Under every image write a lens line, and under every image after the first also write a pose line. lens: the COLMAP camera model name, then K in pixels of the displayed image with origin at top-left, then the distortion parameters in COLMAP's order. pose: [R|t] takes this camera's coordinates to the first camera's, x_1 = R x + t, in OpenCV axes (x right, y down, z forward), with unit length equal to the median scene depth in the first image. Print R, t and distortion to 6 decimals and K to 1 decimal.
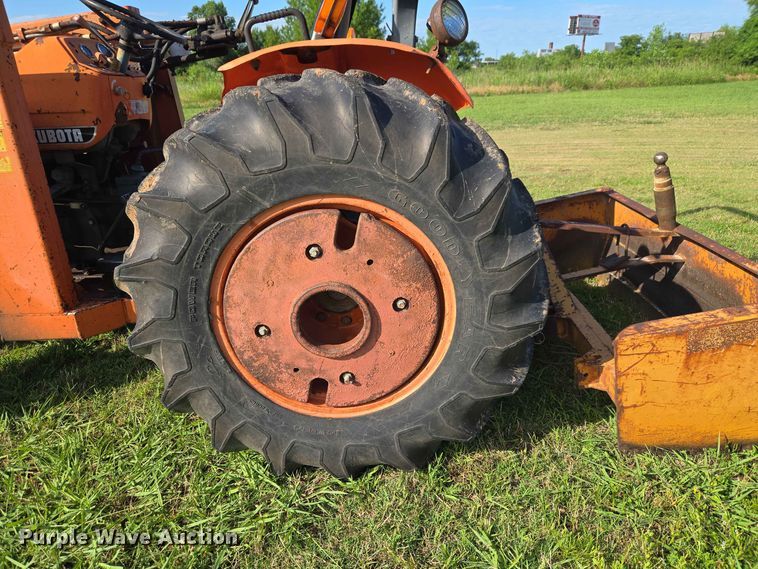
lens RADIAL K [[506.1, 0, 377.4], [0, 506.1, 286.7], [0, 0, 1]] dist [0.061801, -0.051483]
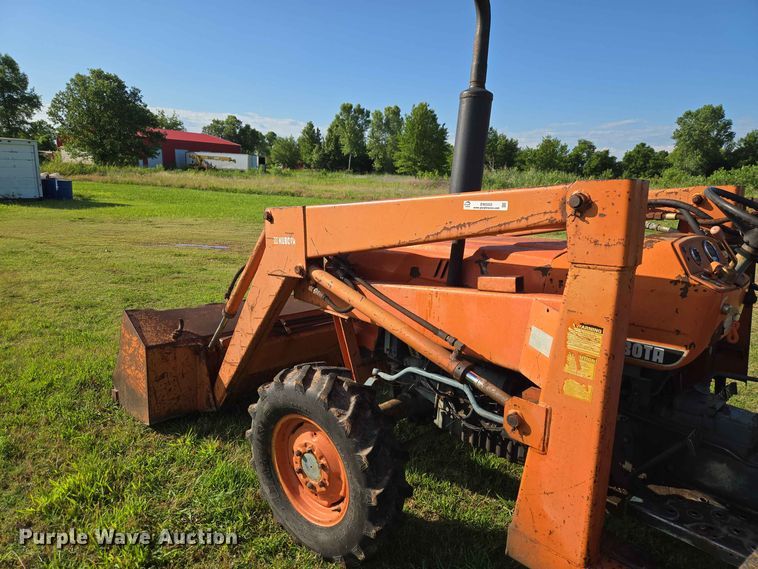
lens RADIAL K [[506.1, 0, 378.2], [0, 506.1, 291.0], [0, 0, 1]] dist [0.061801, -0.051483]
pose [[0.687680, 0.200227, -0.697858, -0.269145], [-0.312877, 0.949111, -0.035998, -0.176351], [0.655137, 0.243099, 0.715331, 0.078141]]
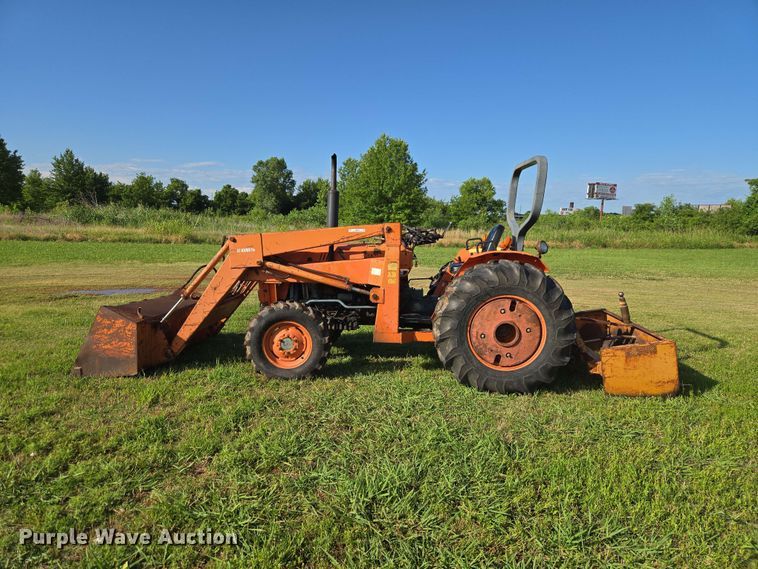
lens RADIAL K [[506.1, 0, 373.1], [0, 506.1, 288.5], [0, 0, 1]] dist [0.061801, -0.051483]
pose [[0.996477, 0.059057, -0.059555, -0.453494], [-0.072342, 0.964493, -0.254007, 0.400869], [0.042440, 0.257420, 0.965367, -1.321372]]
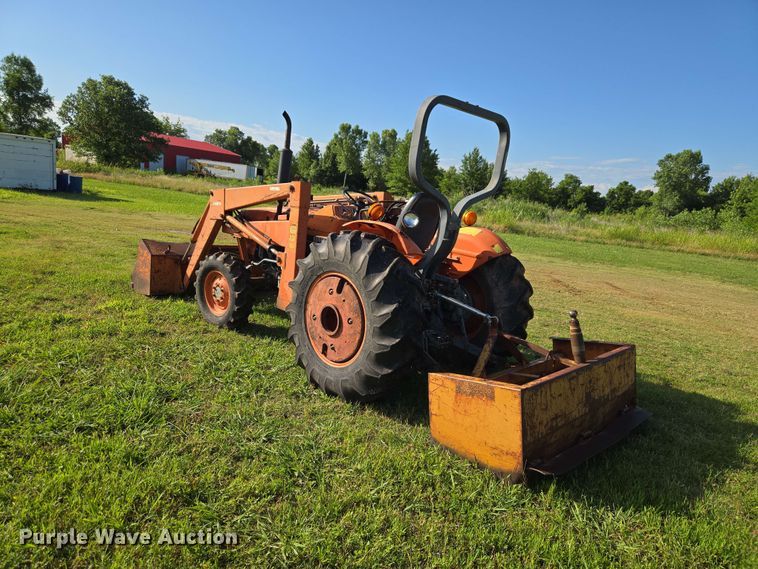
lens RADIAL K [[506.1, 0, 378.9], [0, 506.1, 290.6], [0, 0, 1]] dist [0.061801, -0.051483]
pose [[0.685819, 0.220232, -0.693650, 1.100396], [-0.374340, 0.924113, -0.076711, 0.021032], [0.624117, 0.312271, 0.716216, -0.435963]]
